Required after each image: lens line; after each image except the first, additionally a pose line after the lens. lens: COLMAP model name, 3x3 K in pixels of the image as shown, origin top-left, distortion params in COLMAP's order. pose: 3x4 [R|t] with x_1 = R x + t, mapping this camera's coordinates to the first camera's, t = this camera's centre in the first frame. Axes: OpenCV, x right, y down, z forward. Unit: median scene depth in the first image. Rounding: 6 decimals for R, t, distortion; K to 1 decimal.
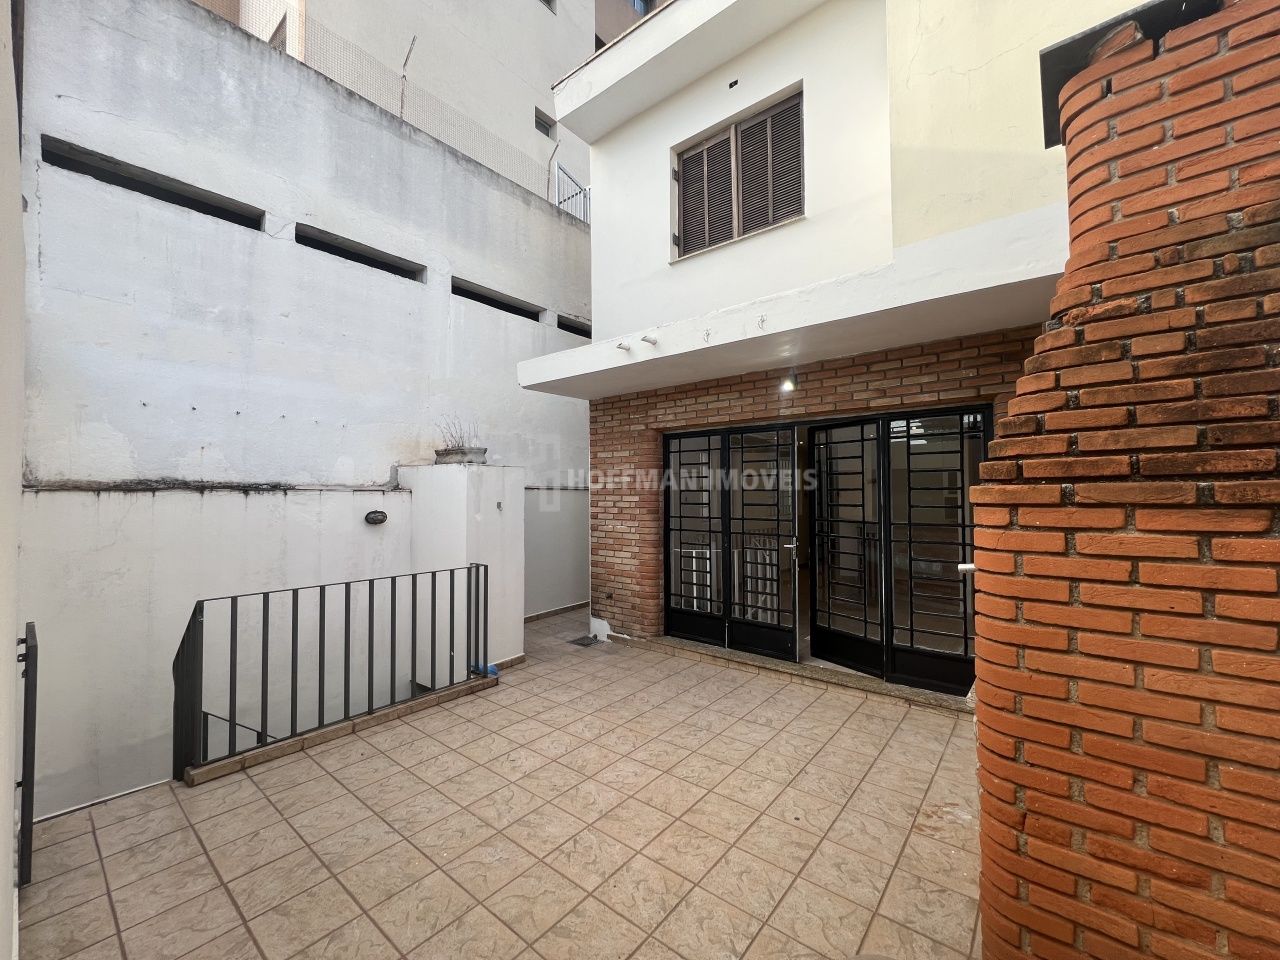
lens RADIAL K [[511.6, 0, 638.9], [0, 511.6, 483.2], [0, 0, 1]] dist [-0.003351, -0.000205]
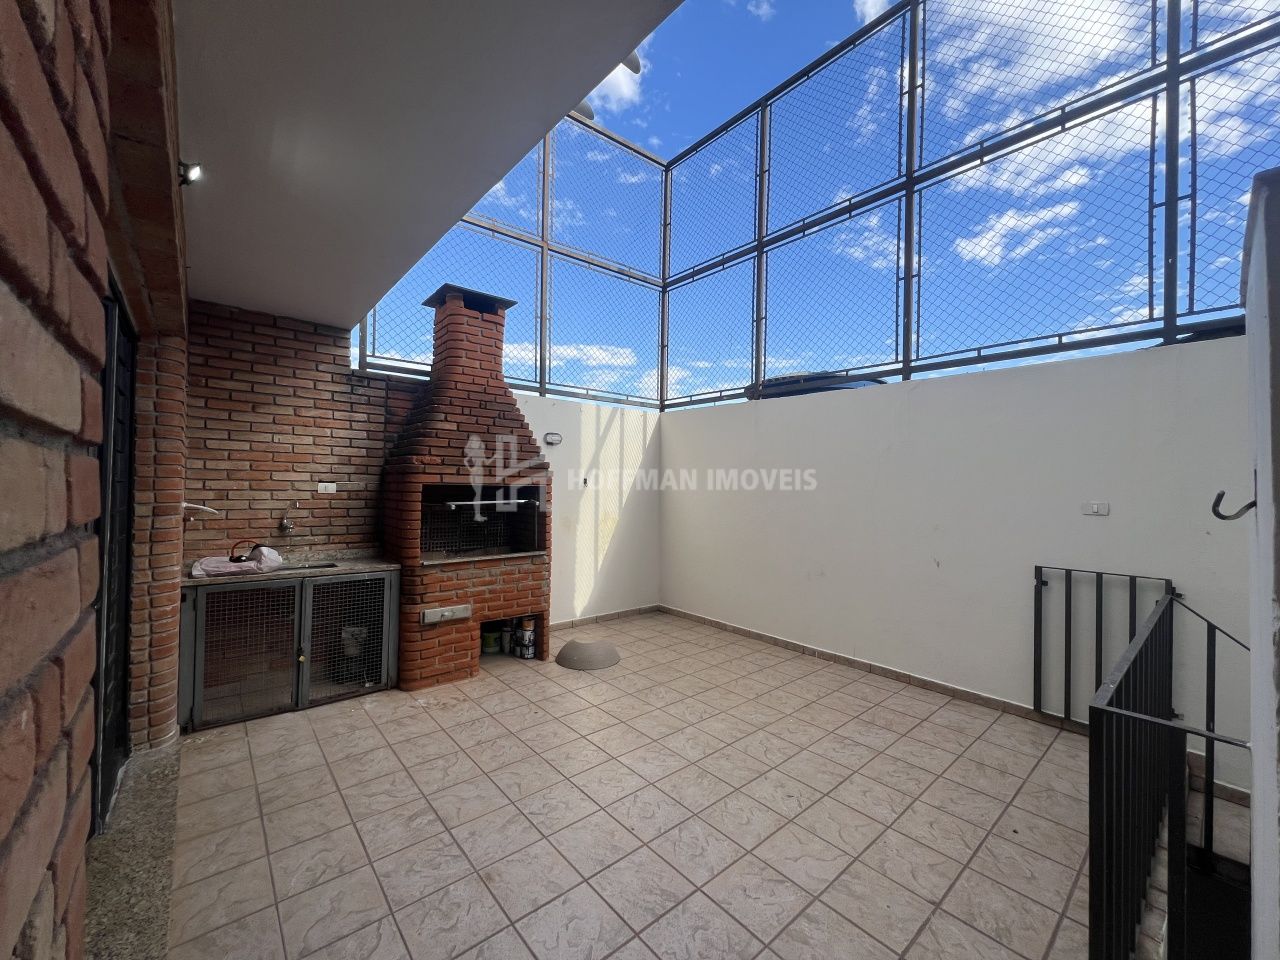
lens RADIAL K [[511.6, 0, 641.3], [0, 511.6, 482.1], [0, 0, 1]] dist [-0.003351, -0.000205]
pose [[-0.984783, -0.005024, 0.173718, -0.162611], [-0.010602, 0.999457, -0.031194, 0.078682], [-0.173467, -0.032561, -0.984301, 1.949736]]
